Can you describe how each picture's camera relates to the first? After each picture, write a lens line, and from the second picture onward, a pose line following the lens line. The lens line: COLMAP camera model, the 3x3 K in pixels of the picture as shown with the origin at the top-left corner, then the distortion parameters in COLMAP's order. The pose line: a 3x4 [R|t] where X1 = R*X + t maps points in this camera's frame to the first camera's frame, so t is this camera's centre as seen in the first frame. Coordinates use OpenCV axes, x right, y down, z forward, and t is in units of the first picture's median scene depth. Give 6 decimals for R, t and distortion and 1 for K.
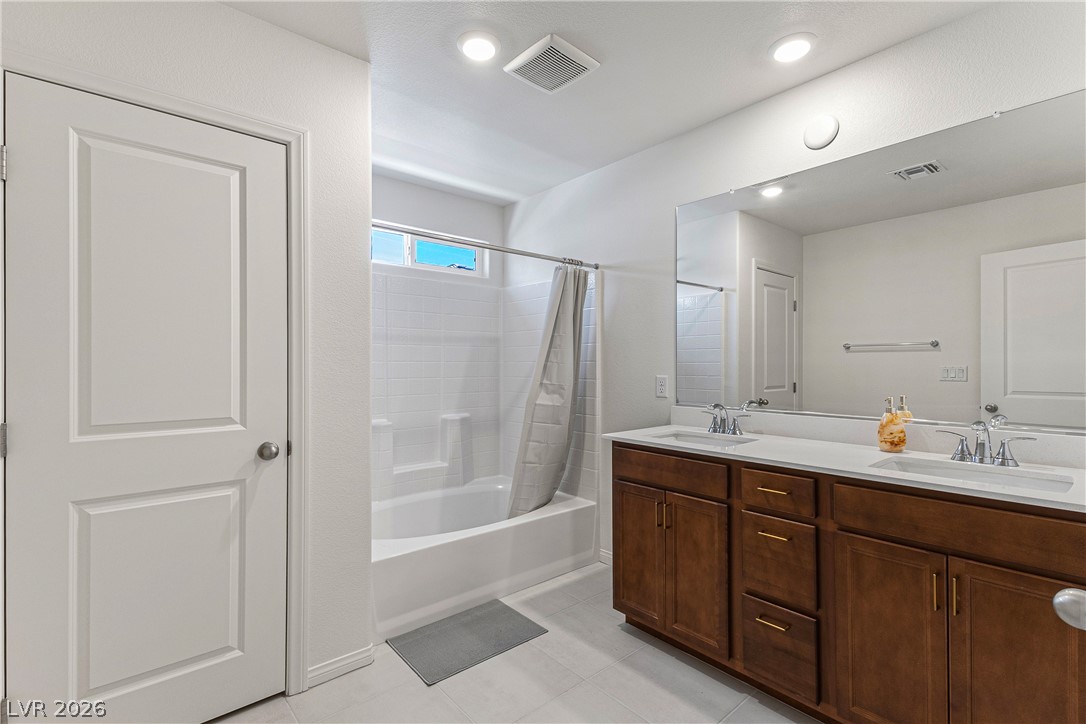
lens RADIAL K [[506.7, 0, 547.7], [0, 506.7, 367.4], [0, 0, 1]] dist [0.015277, -0.002516]
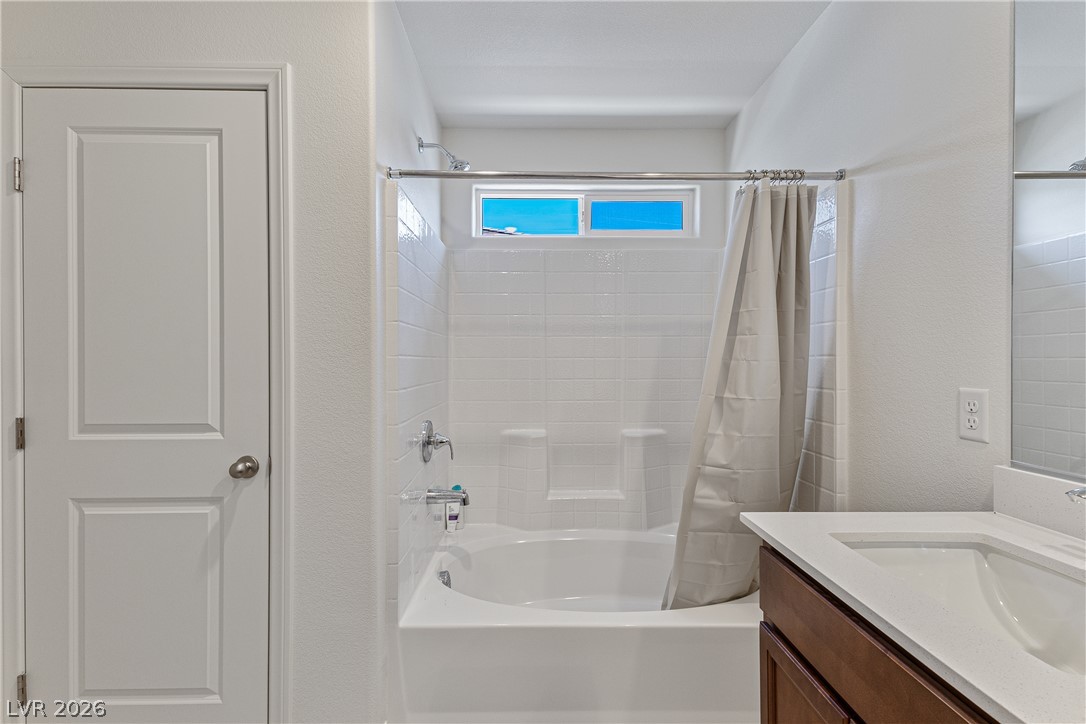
lens RADIAL K [[506.7, 0, 539.4], [0, 506.7, 365.2], [0, 0, 1]] dist [0.015277, -0.002516]
pose [[0.759915, 0.005051, -0.650002, 0.230580], [-0.002843, 0.999986, 0.004448, -0.004388], [0.650016, -0.001532, 0.759919, 0.448968]]
